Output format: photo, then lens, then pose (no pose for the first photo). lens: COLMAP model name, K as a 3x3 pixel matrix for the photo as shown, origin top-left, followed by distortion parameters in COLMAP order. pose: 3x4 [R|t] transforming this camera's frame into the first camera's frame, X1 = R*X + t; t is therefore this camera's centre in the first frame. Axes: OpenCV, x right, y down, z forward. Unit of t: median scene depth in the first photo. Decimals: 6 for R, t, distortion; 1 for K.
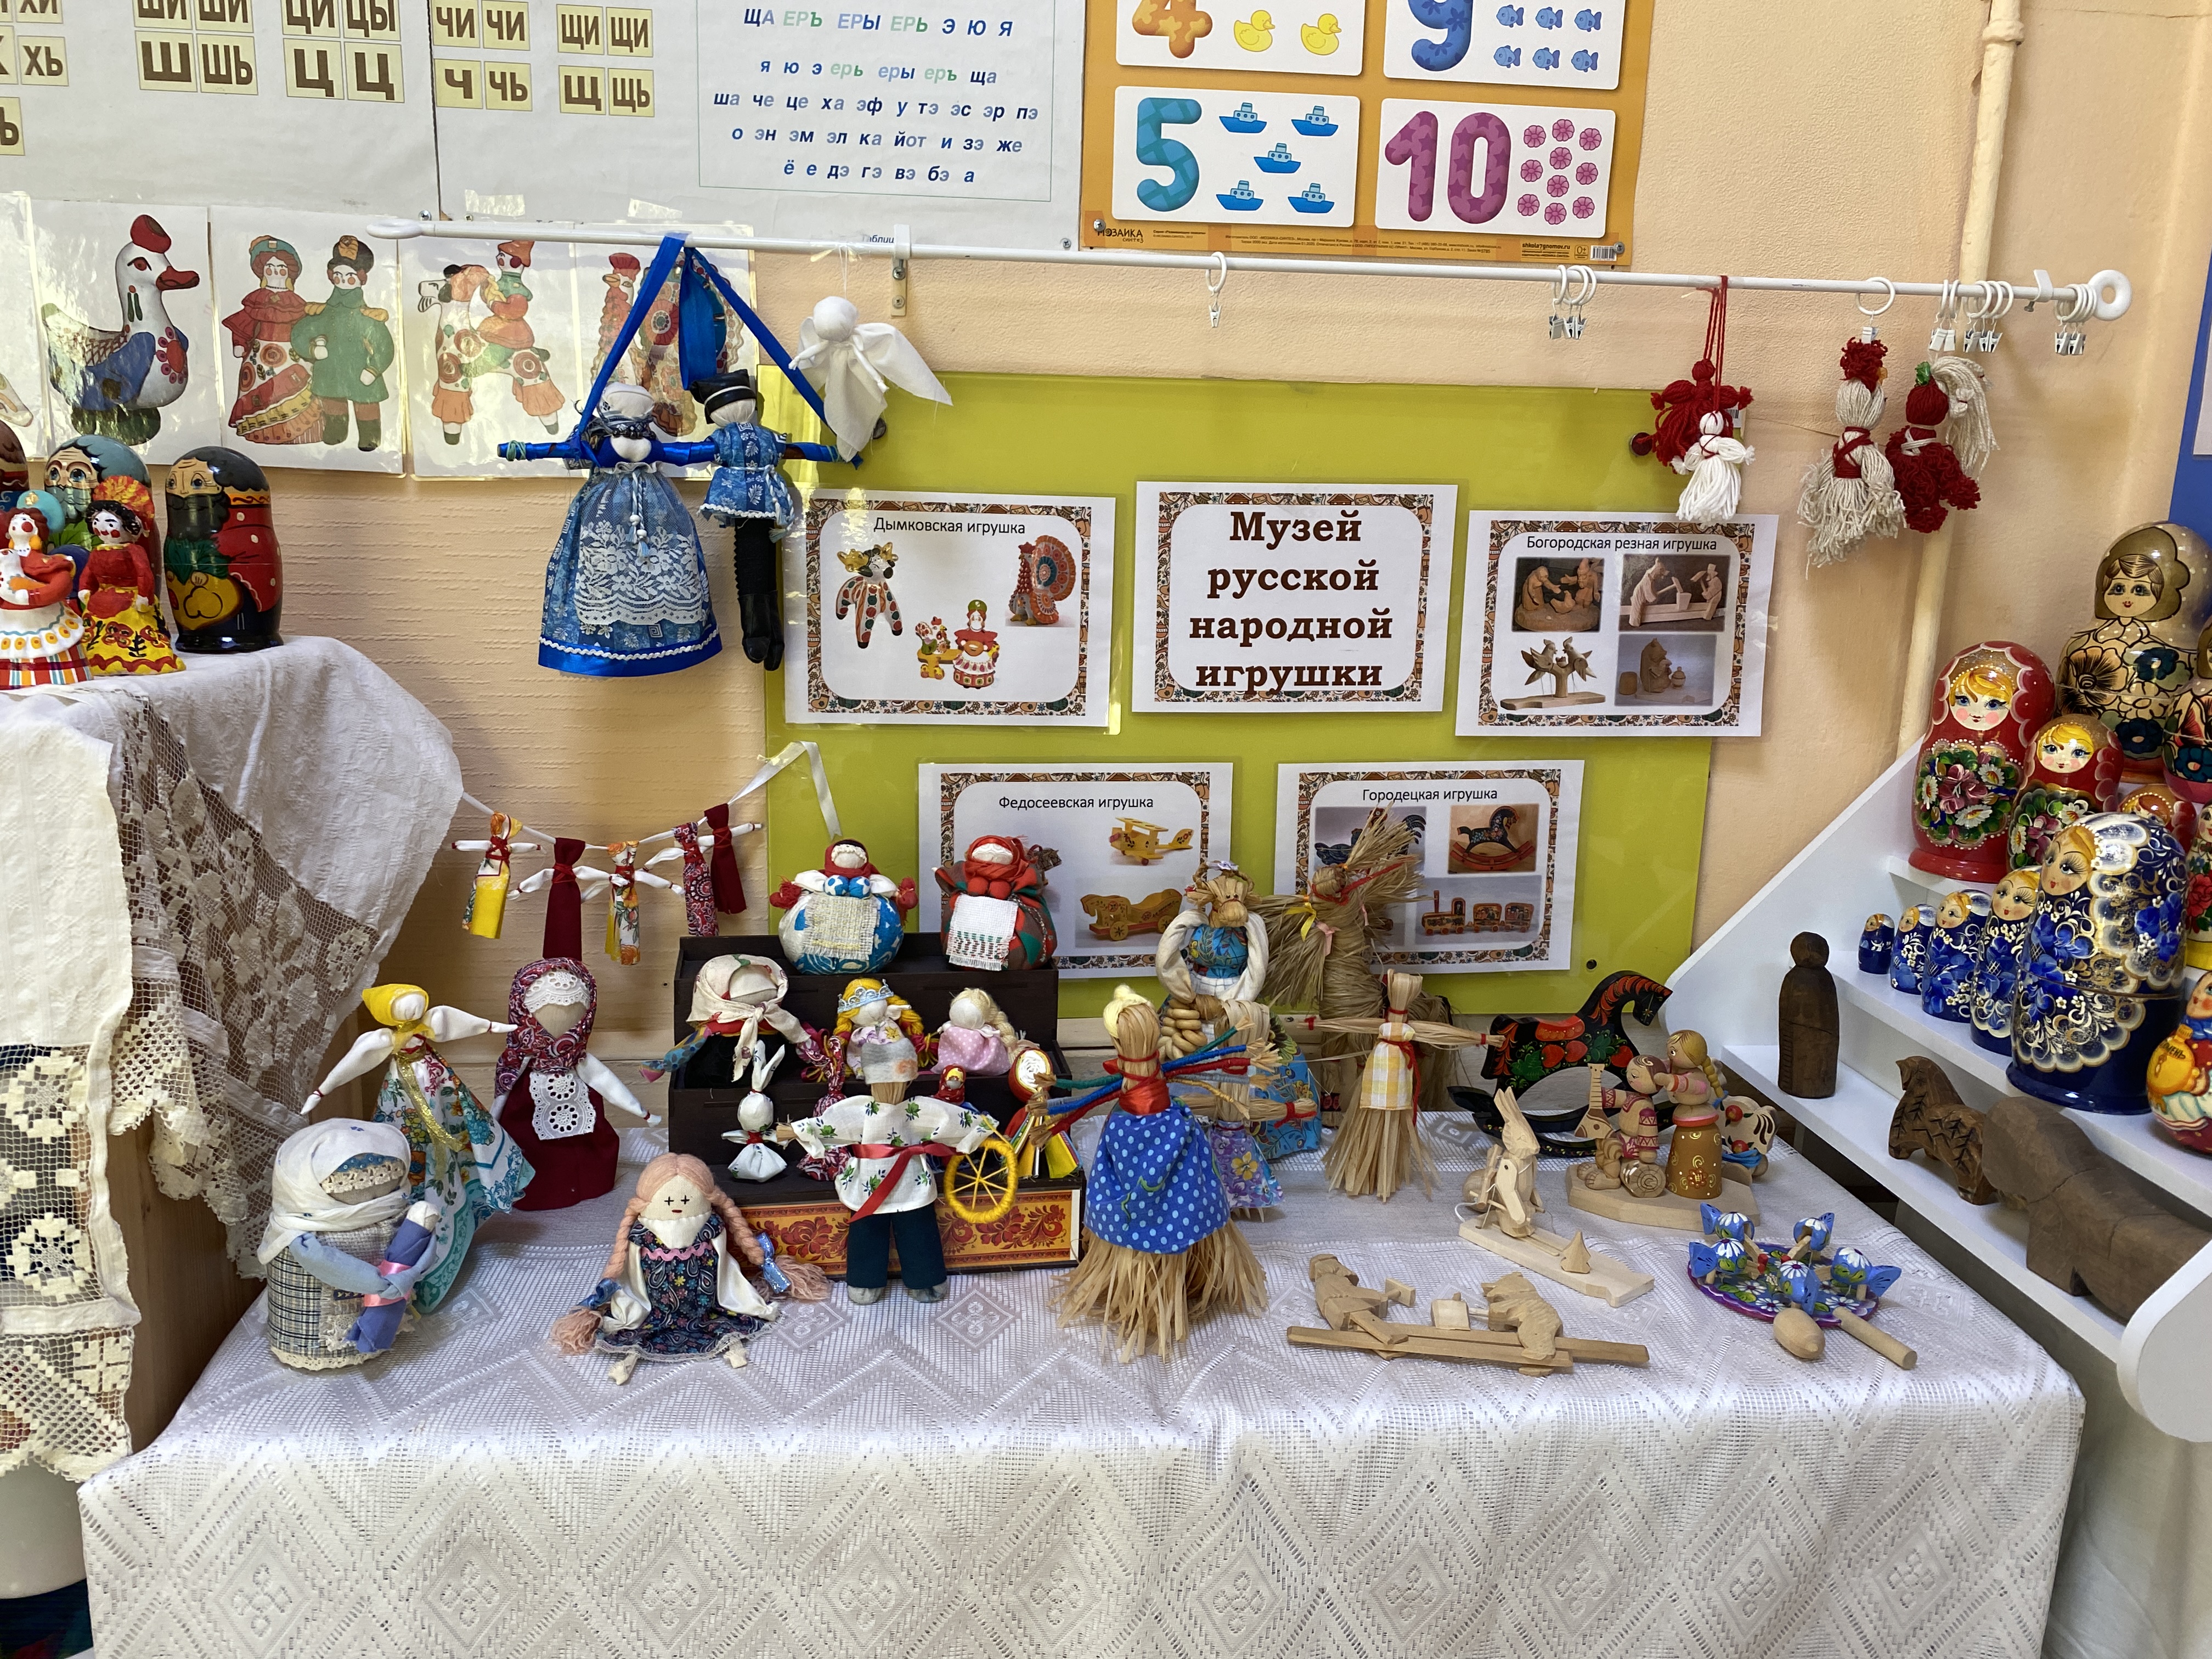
lens RADIAL K [[1673.2, 0, 1094.6], [0, 1673.2, 804.0], [0, 0, 1]] dist [0.168868, -0.471955]
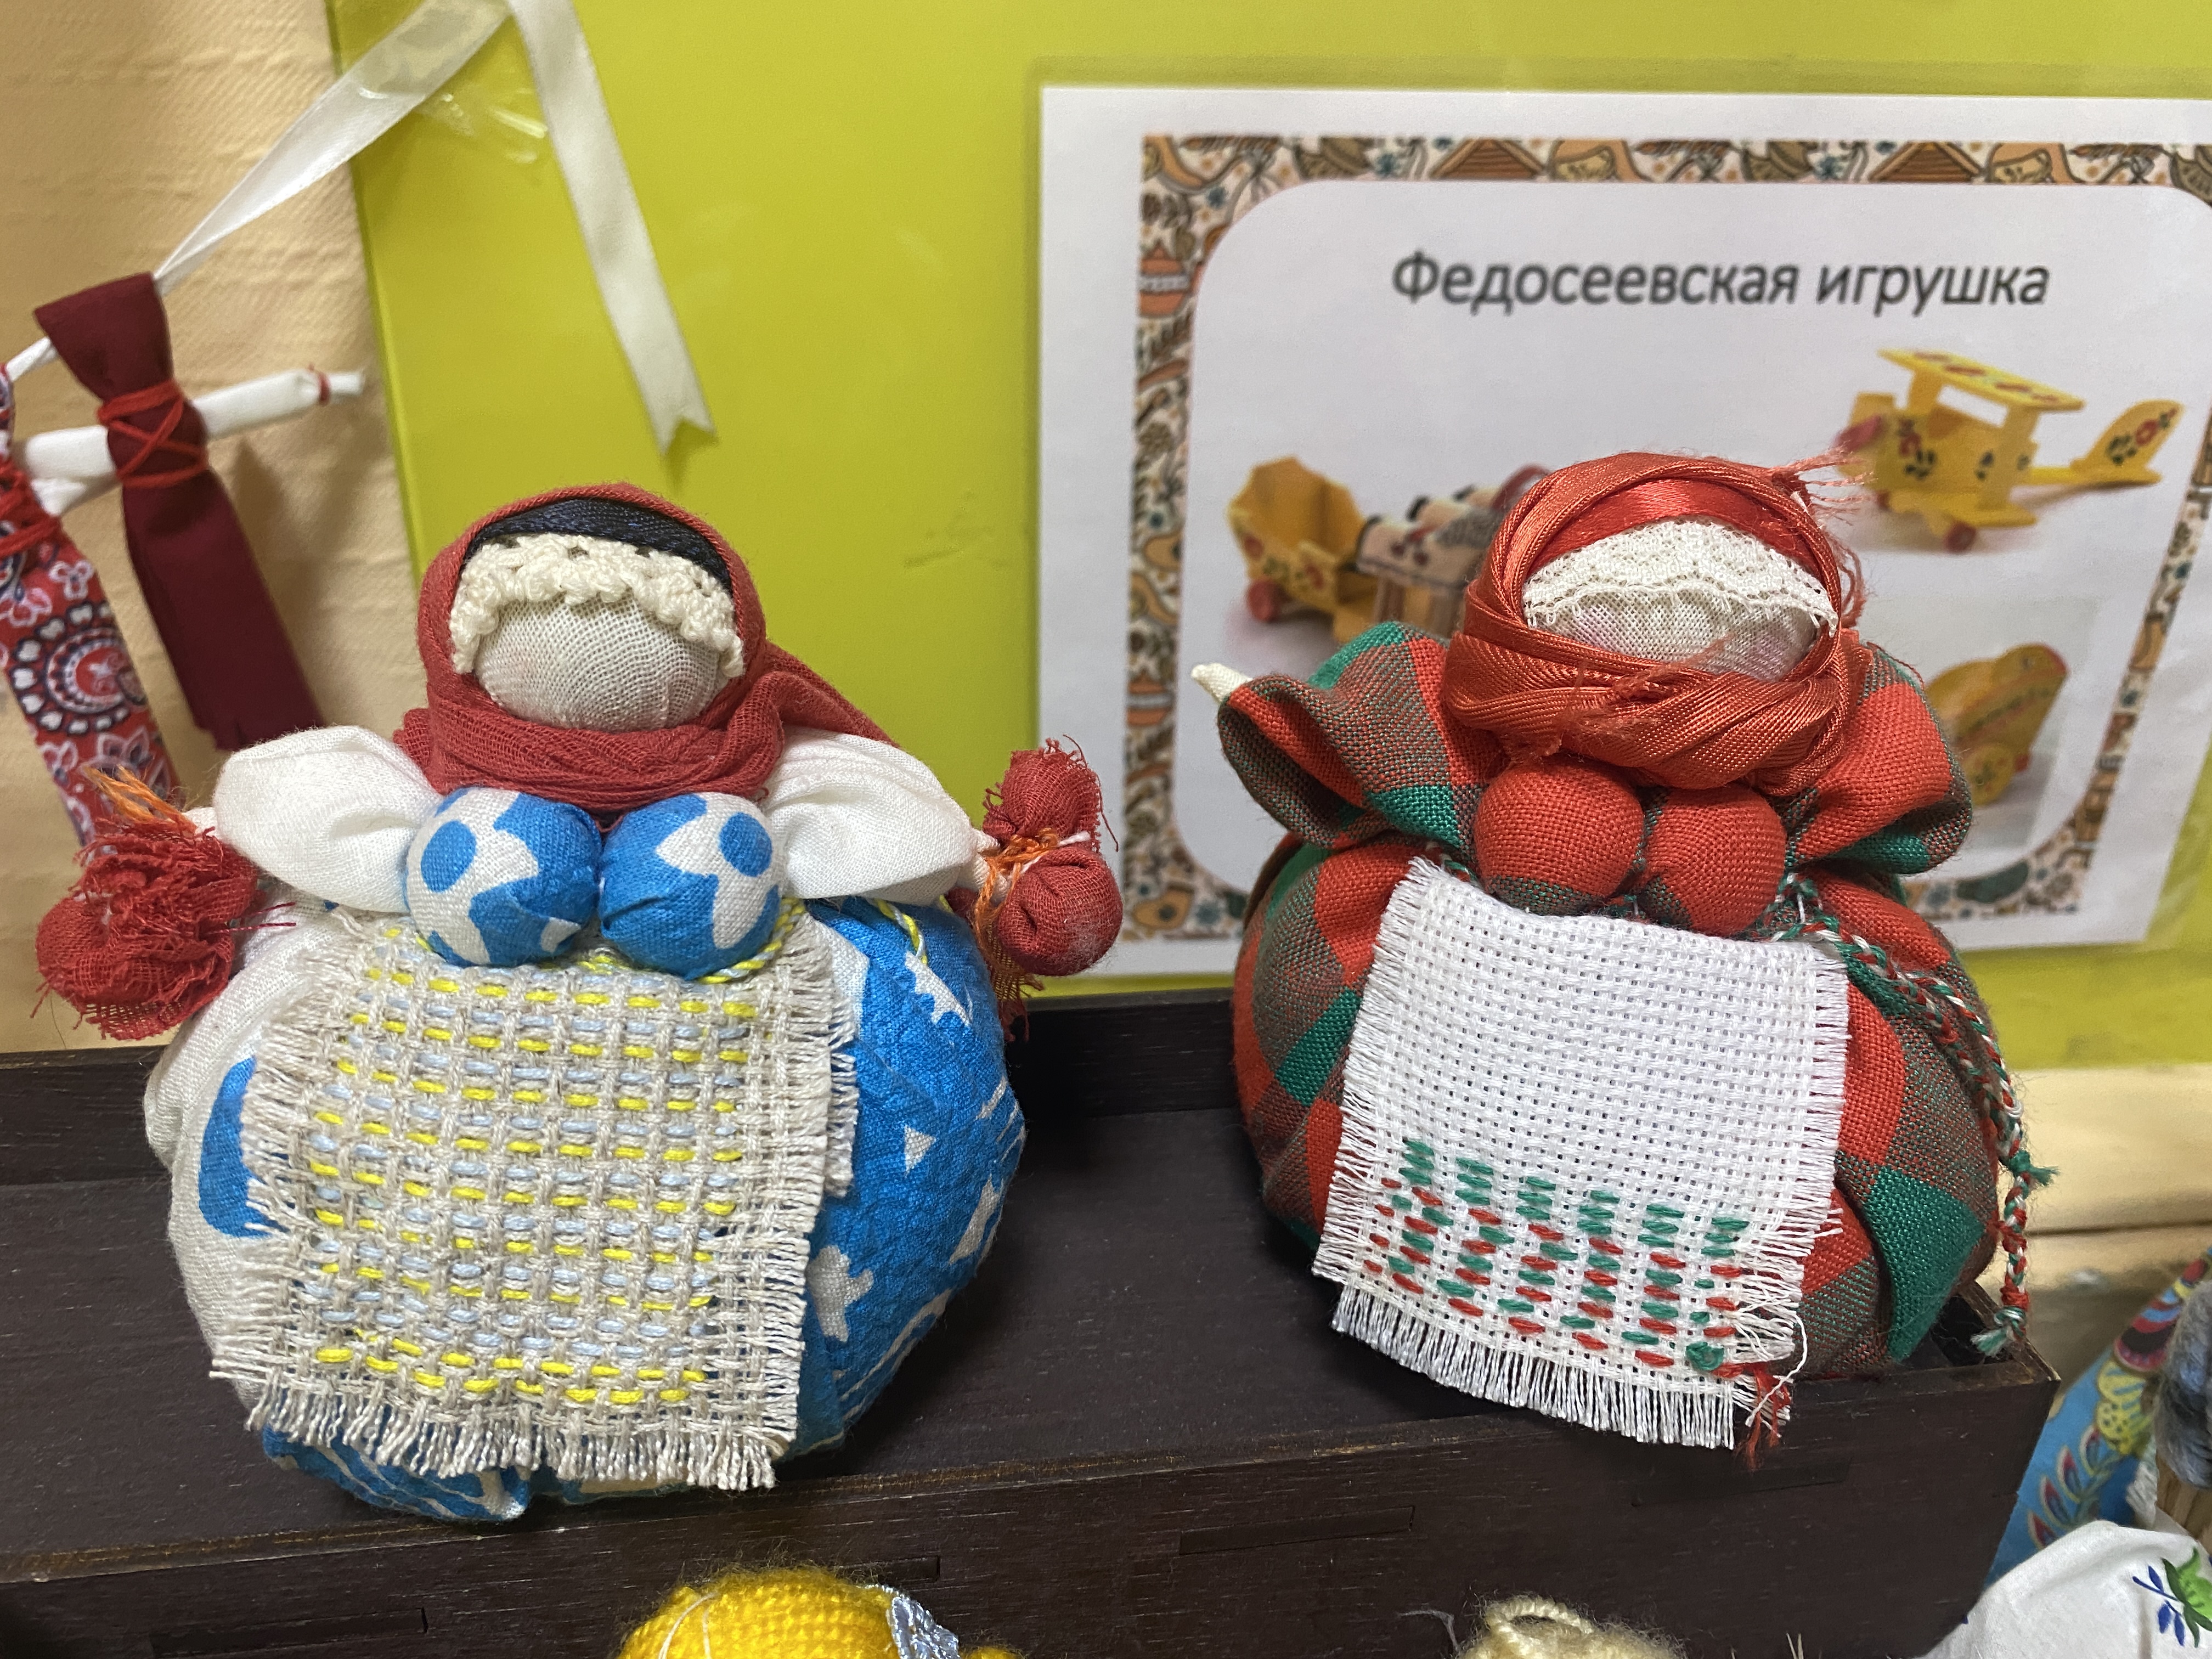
lens RADIAL K [[1712.1, 0, 1068.4], [0, 1712.1, 795.1], [0, 0, 1]] dist [-0.005627, -0.009041]
pose [[0.999358, 0.009822, -0.034447, -0.095439], [-0.001052, 0.969306, 0.245855, 0.010422], [0.035804, -0.245661, 0.968694, 0.782394]]
